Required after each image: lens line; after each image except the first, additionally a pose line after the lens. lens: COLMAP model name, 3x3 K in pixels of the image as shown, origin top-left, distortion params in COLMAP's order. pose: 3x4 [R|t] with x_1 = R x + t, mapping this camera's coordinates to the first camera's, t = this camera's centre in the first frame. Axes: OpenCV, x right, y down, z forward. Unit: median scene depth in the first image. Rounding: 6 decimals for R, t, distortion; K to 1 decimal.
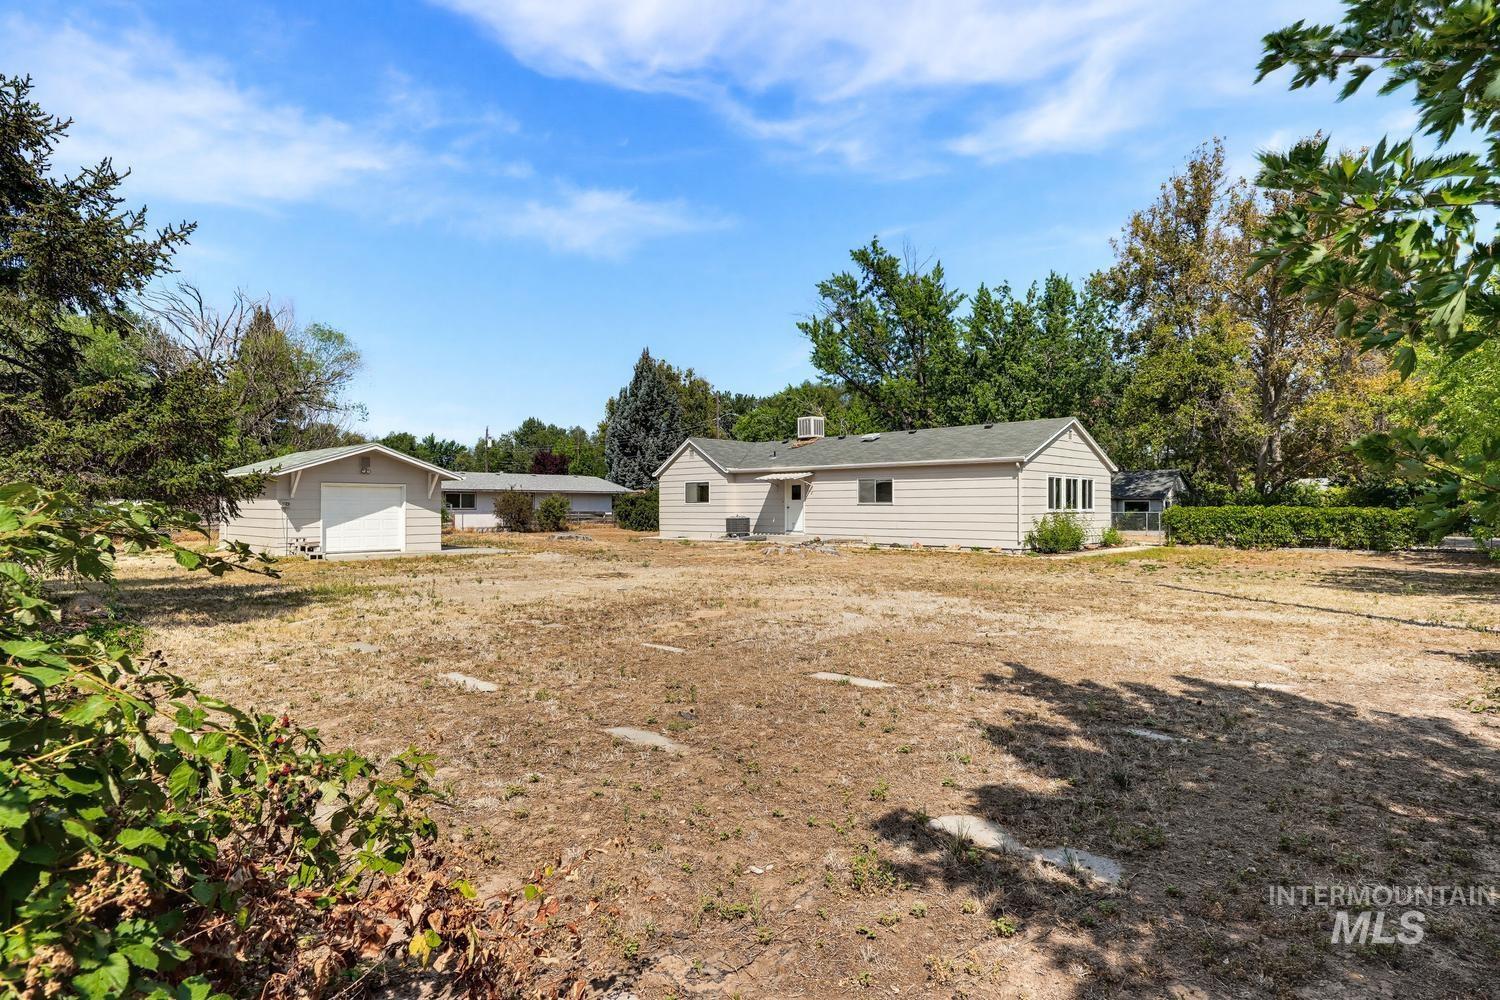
lens RADIAL K [[800.7, 0, 752.8], [0, 800.7, 506.5], [0, 0, 1]] dist [0.002648, 0.000285]
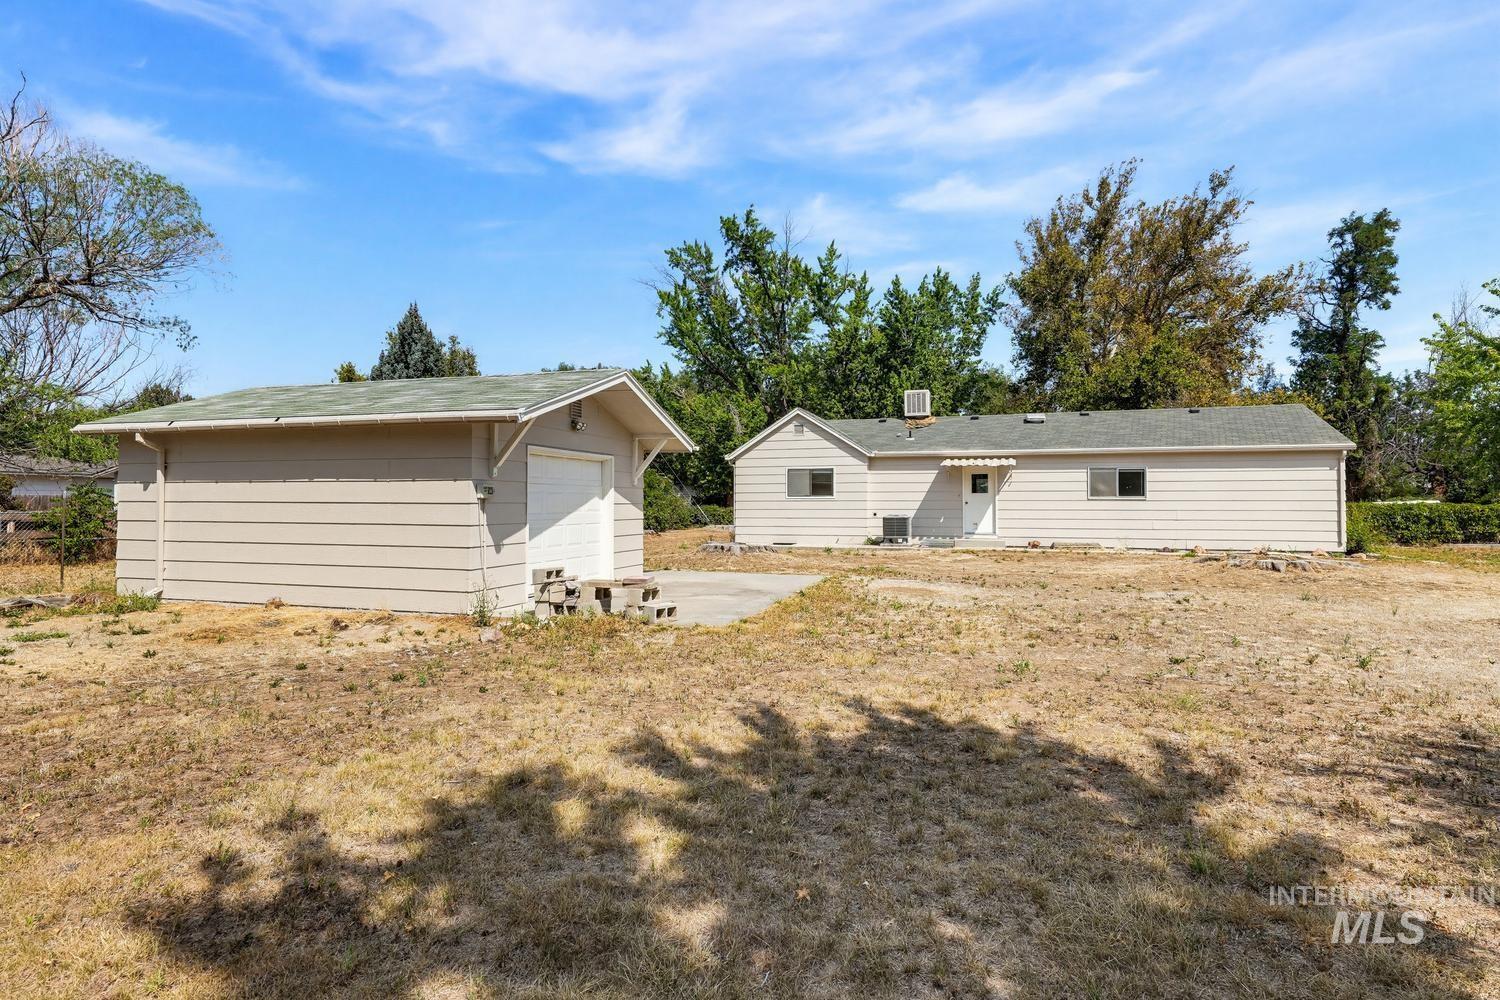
lens RADIAL K [[809.3, 0, 713.8], [0, 809.3, 501.3], [0, 0, 1]] dist [0.000714, -0.000310]
pose [[0.894617, 0.008609, 0.446750, -0.287802], [-0.003734, 0.999924, -0.011791, 0.005619], [-0.446818, 0.008881, 0.894581, 0.210747]]
